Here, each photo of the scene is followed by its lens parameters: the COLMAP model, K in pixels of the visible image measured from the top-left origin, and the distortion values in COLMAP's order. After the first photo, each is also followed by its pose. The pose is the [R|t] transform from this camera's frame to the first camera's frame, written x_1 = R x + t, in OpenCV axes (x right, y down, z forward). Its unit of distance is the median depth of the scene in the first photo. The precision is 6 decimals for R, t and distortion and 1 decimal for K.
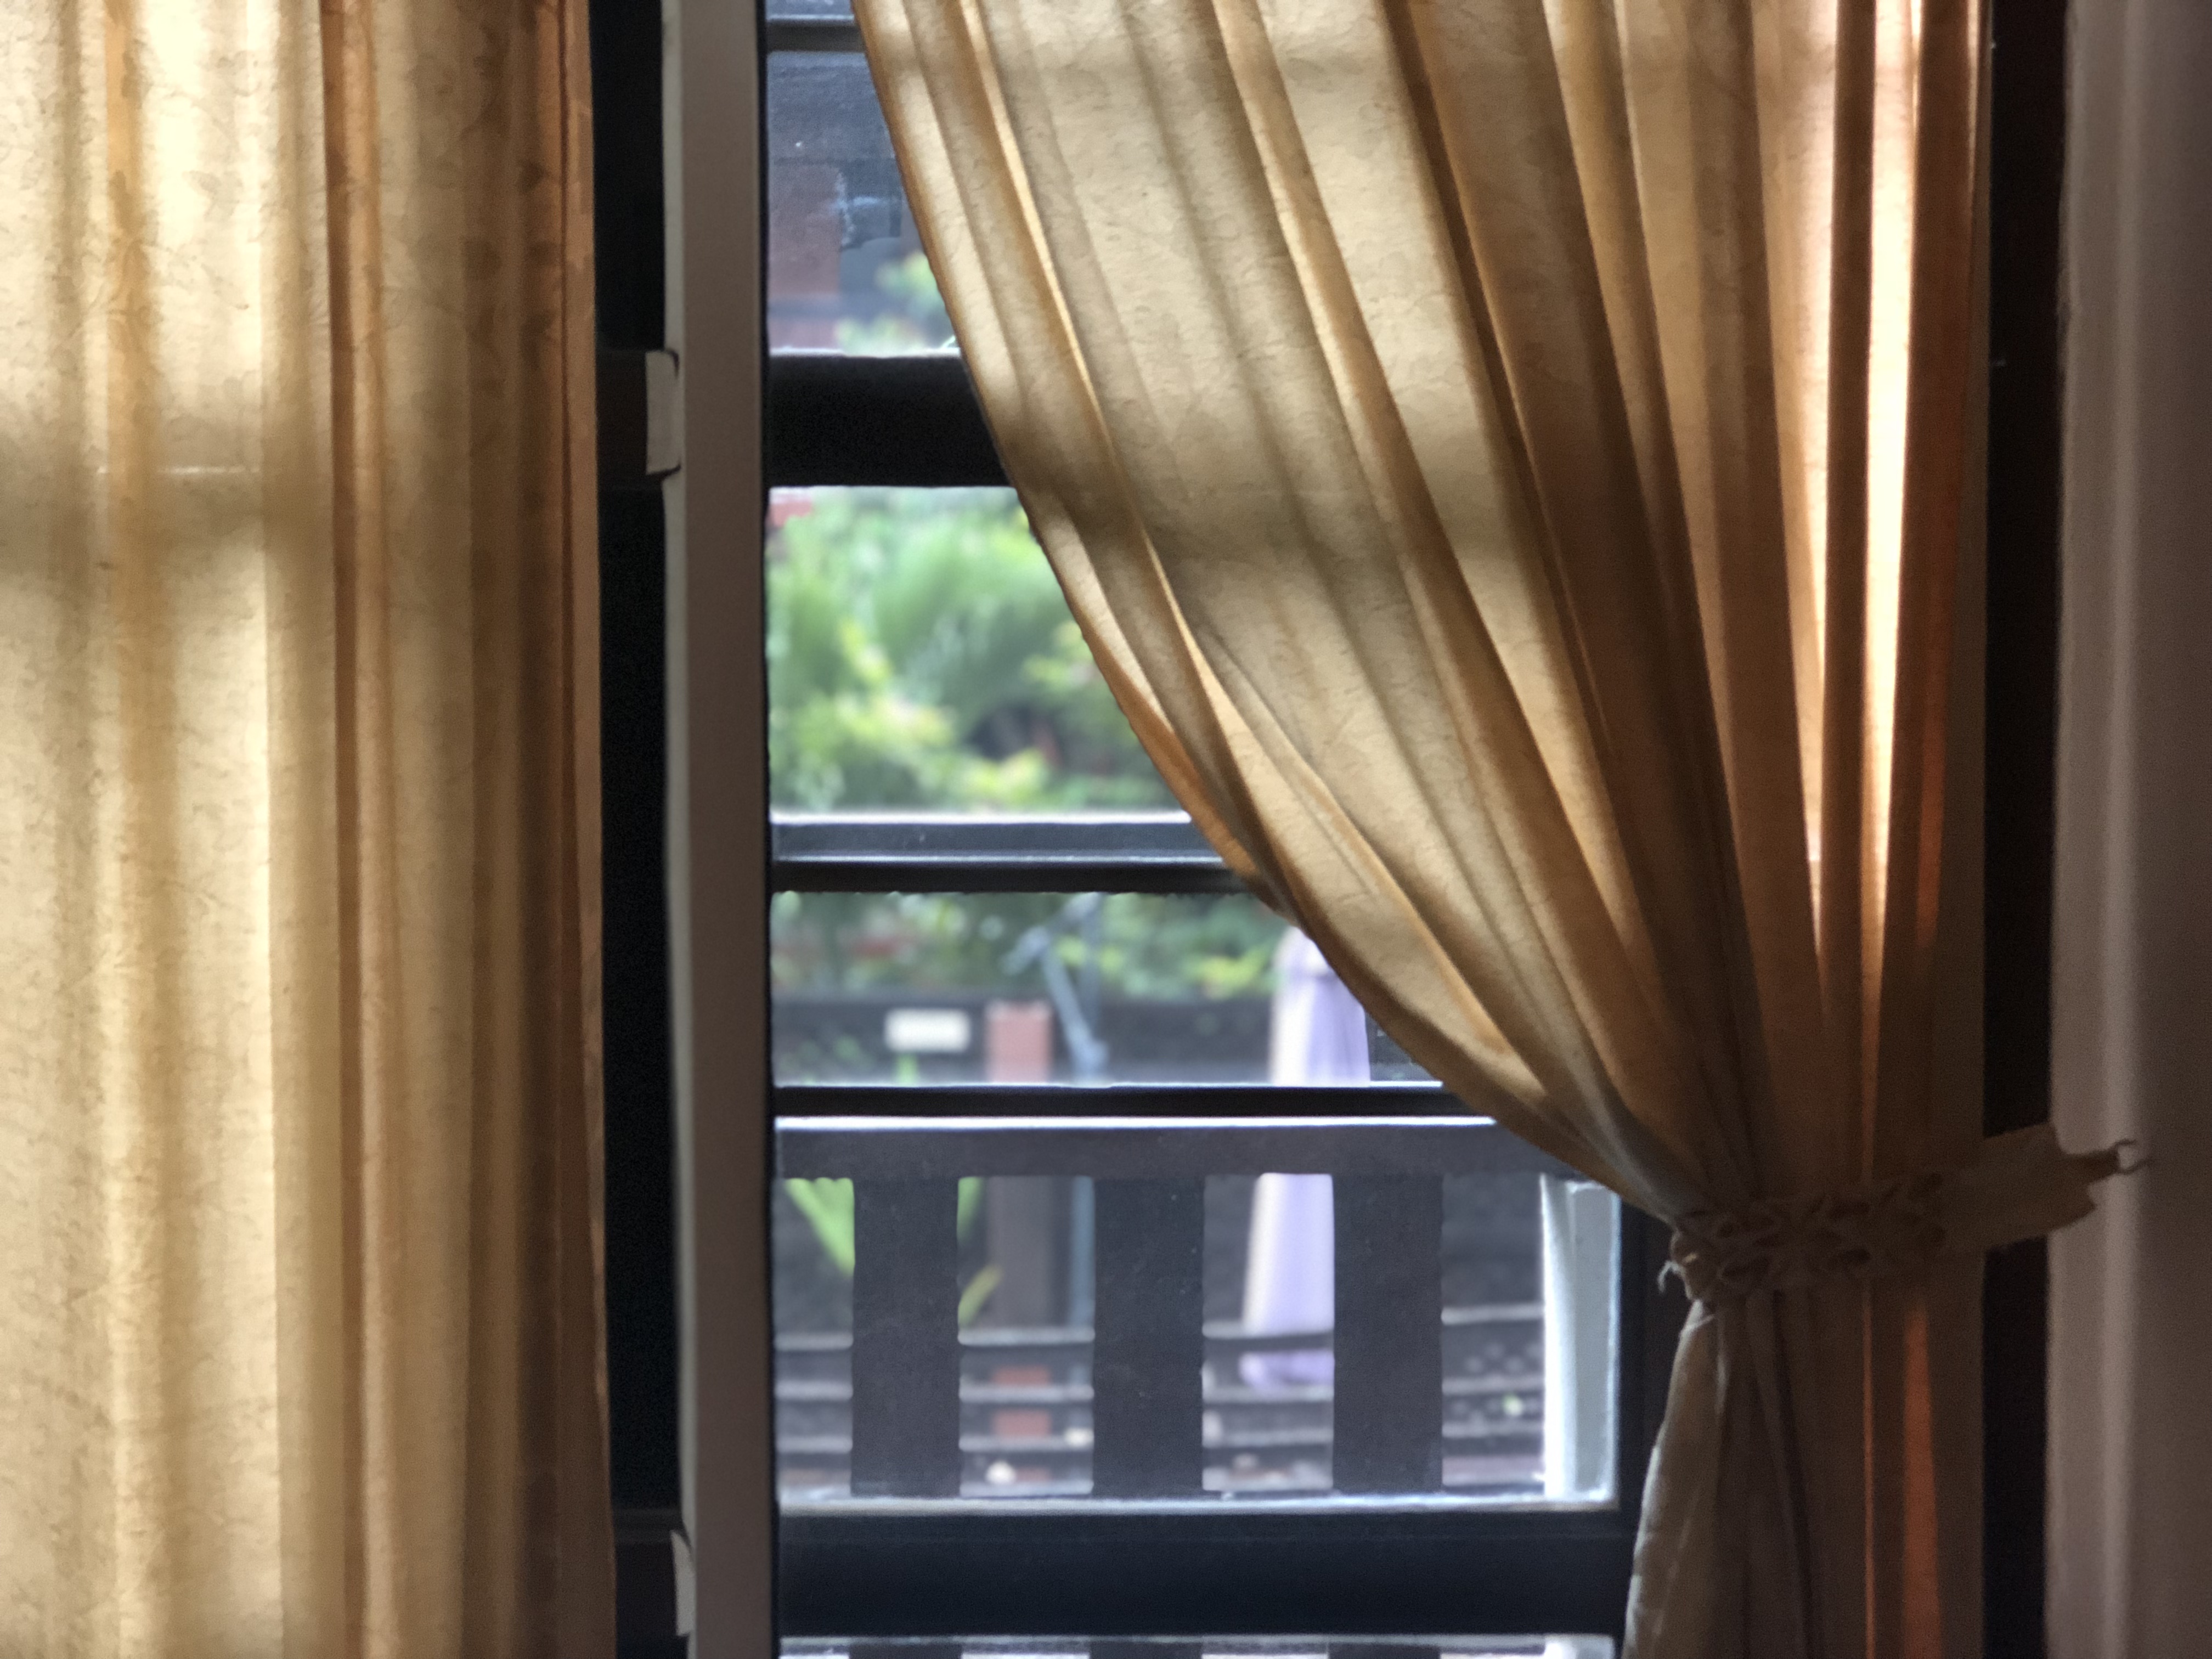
lens RADIAL K [[3658.2, 0, 1098.9], [0, 3658.2, 820.8], [0, 0, 1]] dist [0.036342, 0.000000]
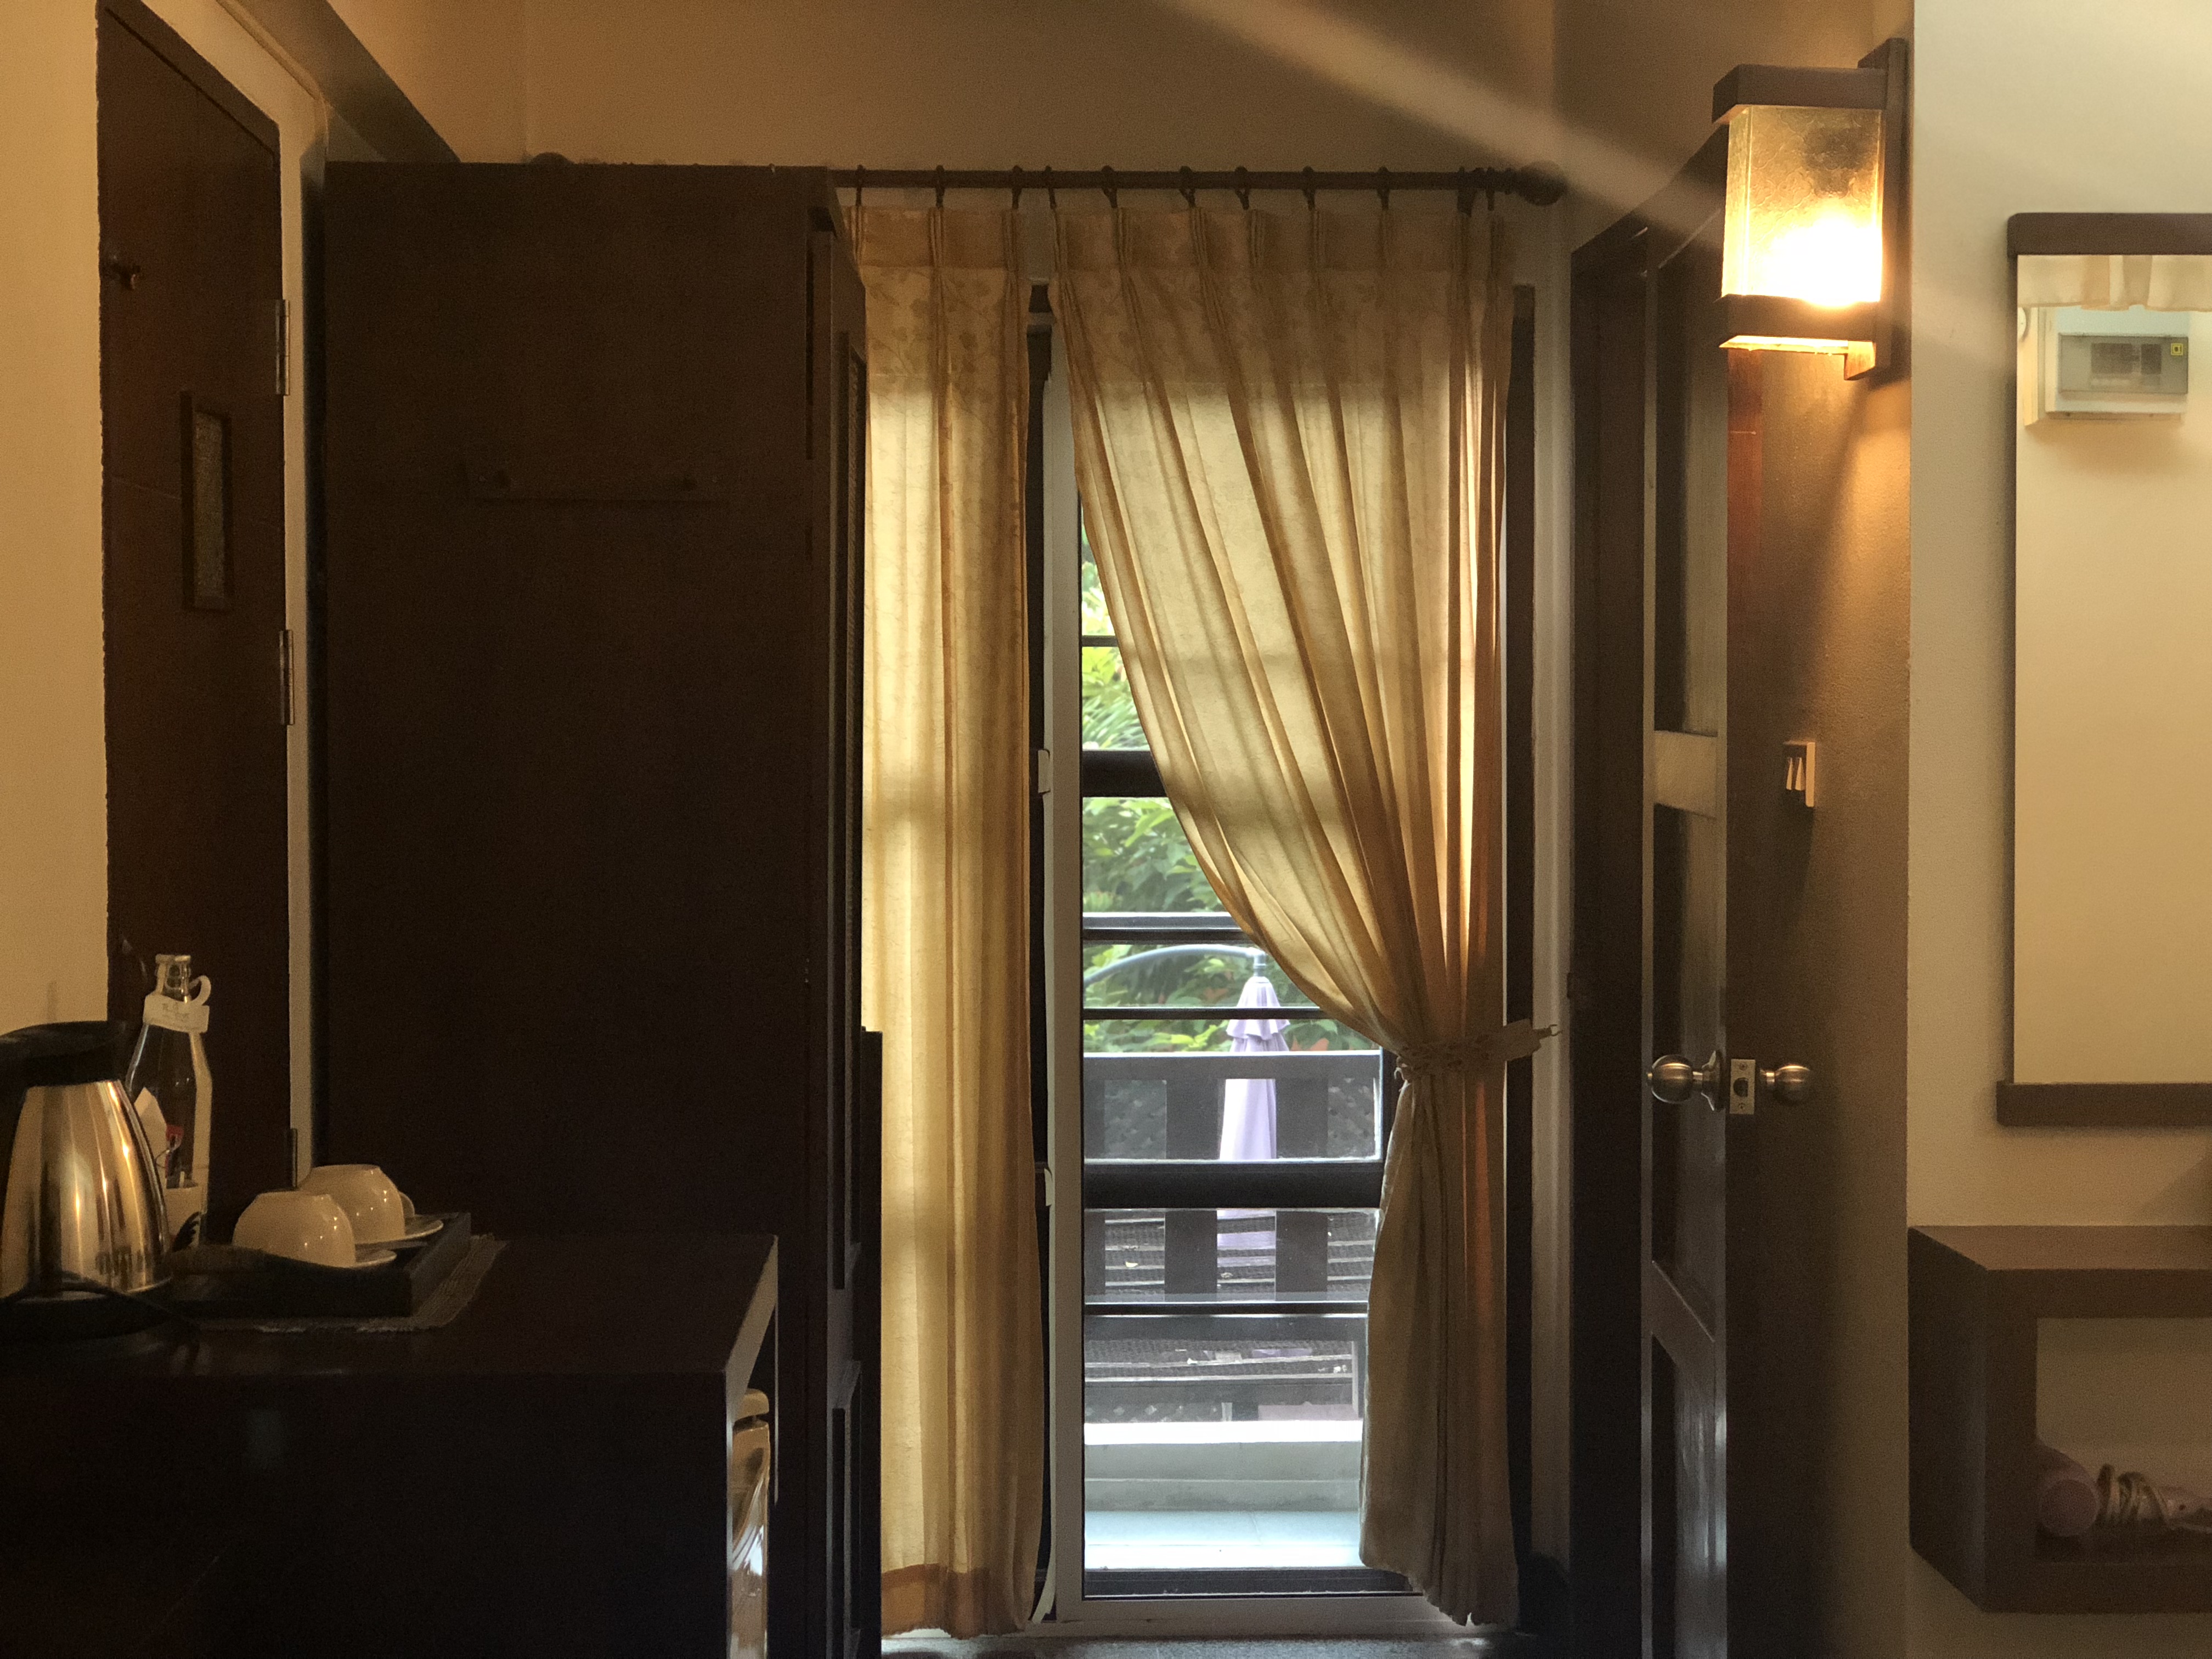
lens RADIAL K [[3658.2, 0, 1113.5], [0, 3658.2, 832.9], [0, 0, 1]] dist [0.036342, 0.000000]
pose [[0.999722, -0.001180, 0.023550, -0.138371], [0.001845, 0.999601, -0.028202, 0.016993], [-0.023507, 0.028238, 0.999325, -1.926023]]
